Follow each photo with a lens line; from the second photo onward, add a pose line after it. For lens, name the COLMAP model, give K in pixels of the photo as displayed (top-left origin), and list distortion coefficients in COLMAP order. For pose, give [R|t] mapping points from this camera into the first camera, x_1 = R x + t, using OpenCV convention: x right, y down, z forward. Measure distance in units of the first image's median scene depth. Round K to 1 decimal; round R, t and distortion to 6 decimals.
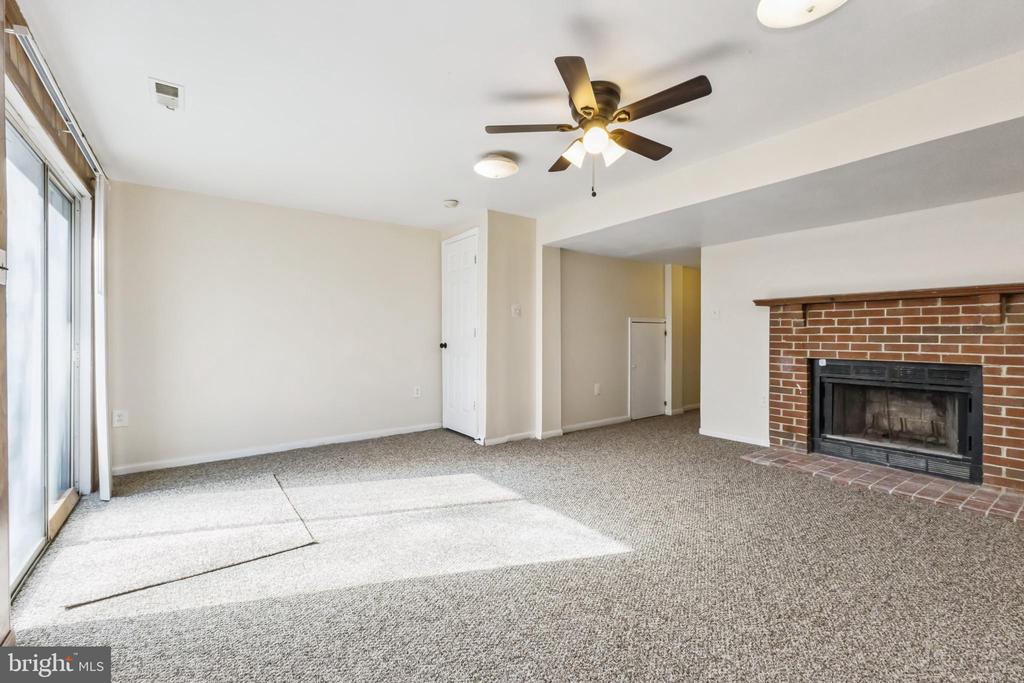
lens RADIAL K [[442.2, 0, 511.3], [0, 442.2, 337.3], [0, 0, 1]] dist [0.014771, -0.003398]
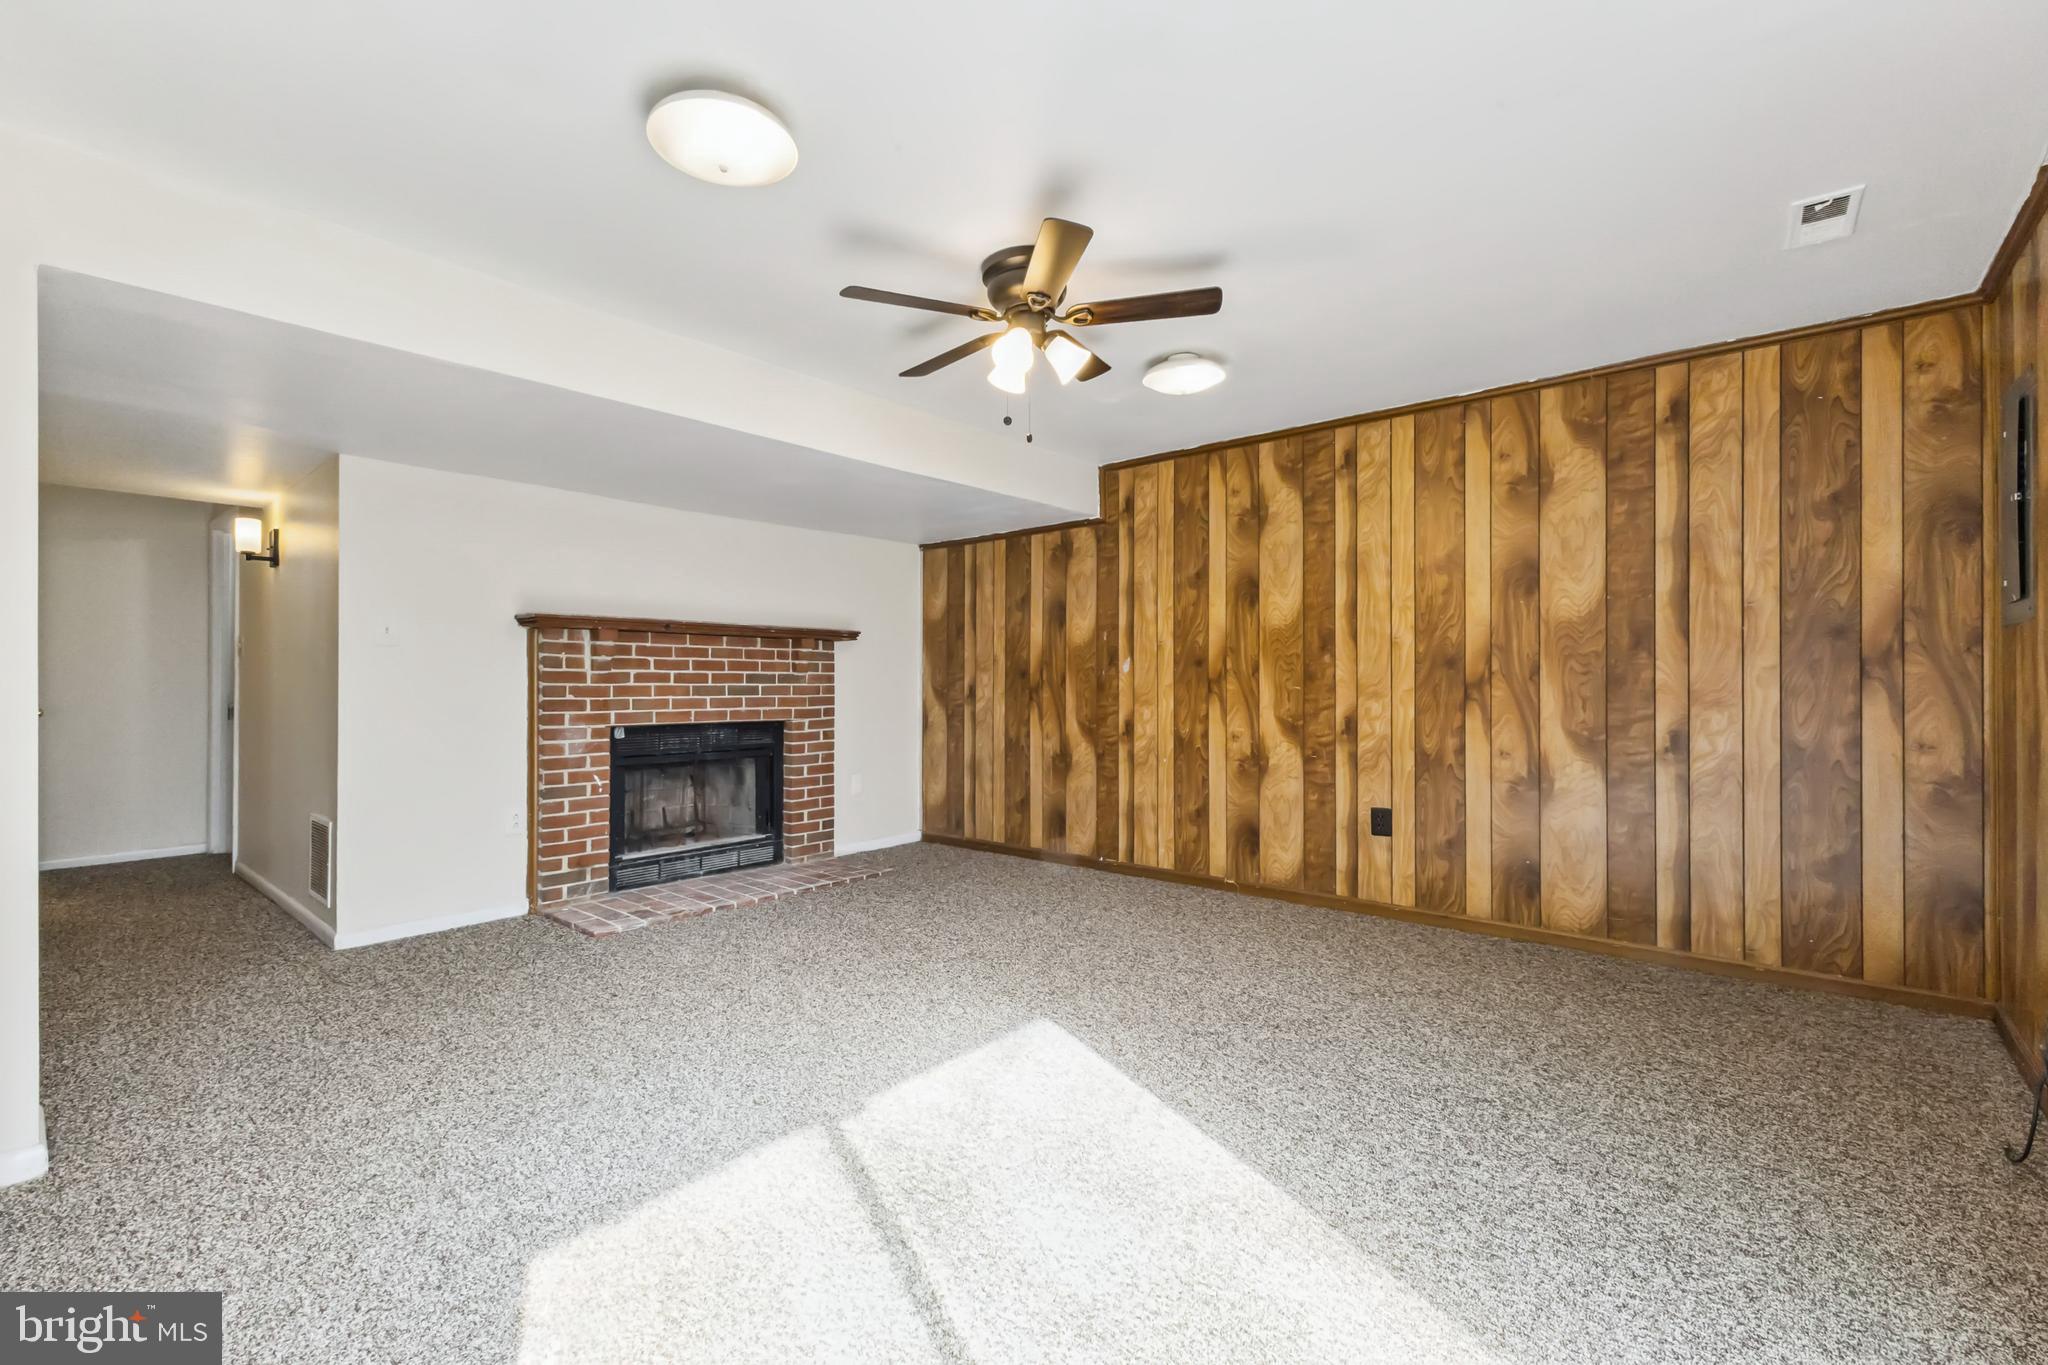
lens RADIAL K [[884.4, 0, 1022.5], [0, 884.4, 674.1], [0, 0, 1]] dist [0.014771, -0.003398]
pose [[-0.232130, 0.014841, 0.972571, -0.611532], [0.009285, 0.999872, -0.013041, 0.000131], [-0.972640, 0.006003, -0.232238, 0.840994]]
